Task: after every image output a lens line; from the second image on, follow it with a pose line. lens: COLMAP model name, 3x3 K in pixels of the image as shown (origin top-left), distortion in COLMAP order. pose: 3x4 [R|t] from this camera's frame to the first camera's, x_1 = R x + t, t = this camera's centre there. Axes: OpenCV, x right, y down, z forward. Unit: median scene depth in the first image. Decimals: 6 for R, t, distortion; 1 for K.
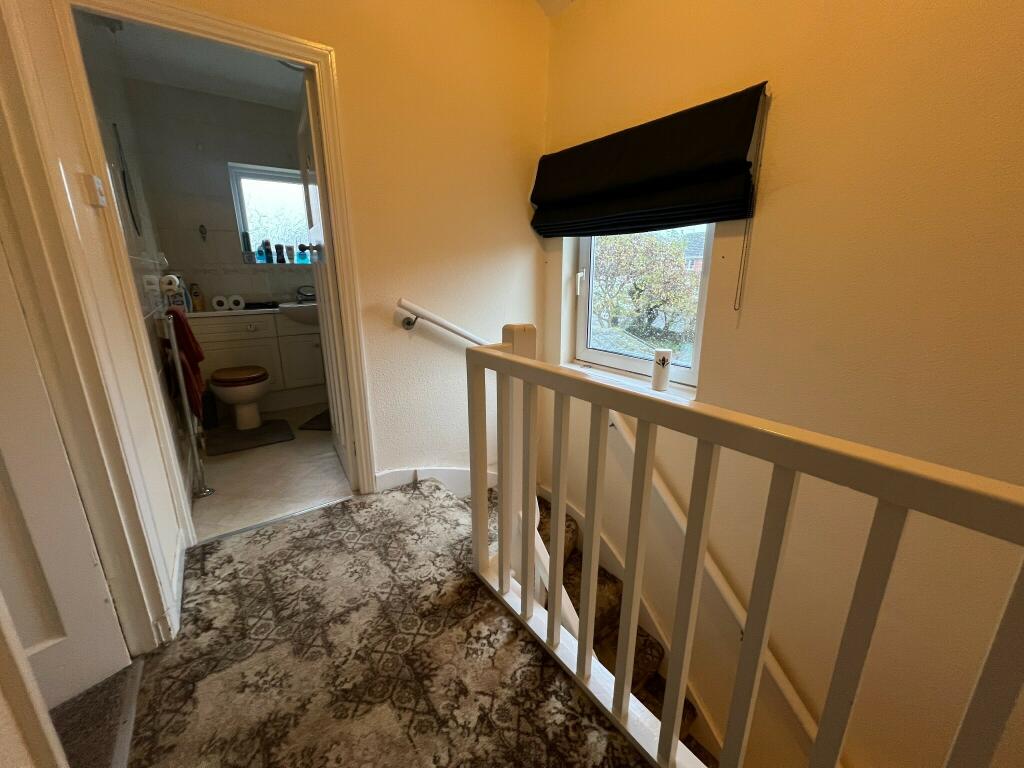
lens RADIAL K [[414.0, 0, 513.6], [0, 414.0, 379.9], [0, 0, 1]] dist [-0.000348, -0.000021]
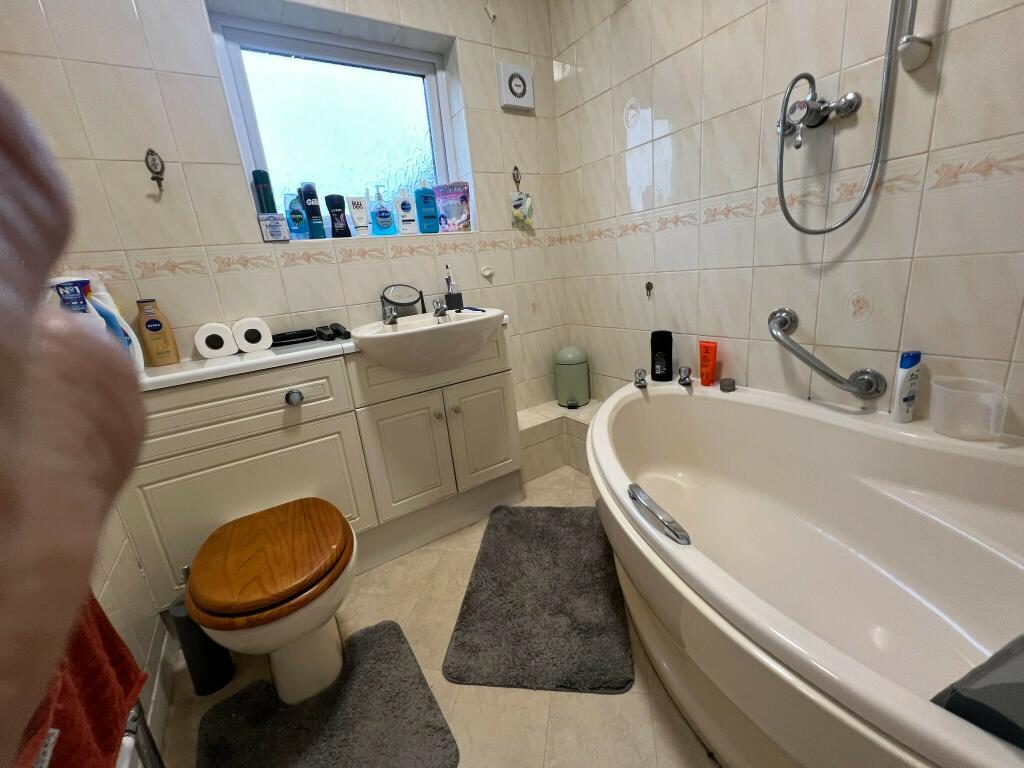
lens RADIAL K [[414.0, 0, 510.7], [0, 414.0, 387.6], [0, 0, 1]] dist [-0.000348, -0.000021]
pose [[0.994000, -0.084054, -0.069995, -0.385631], [0.084498, 0.996418, 0.003397, -0.114005], [0.069459, -0.009291, 0.997542, 0.601350]]
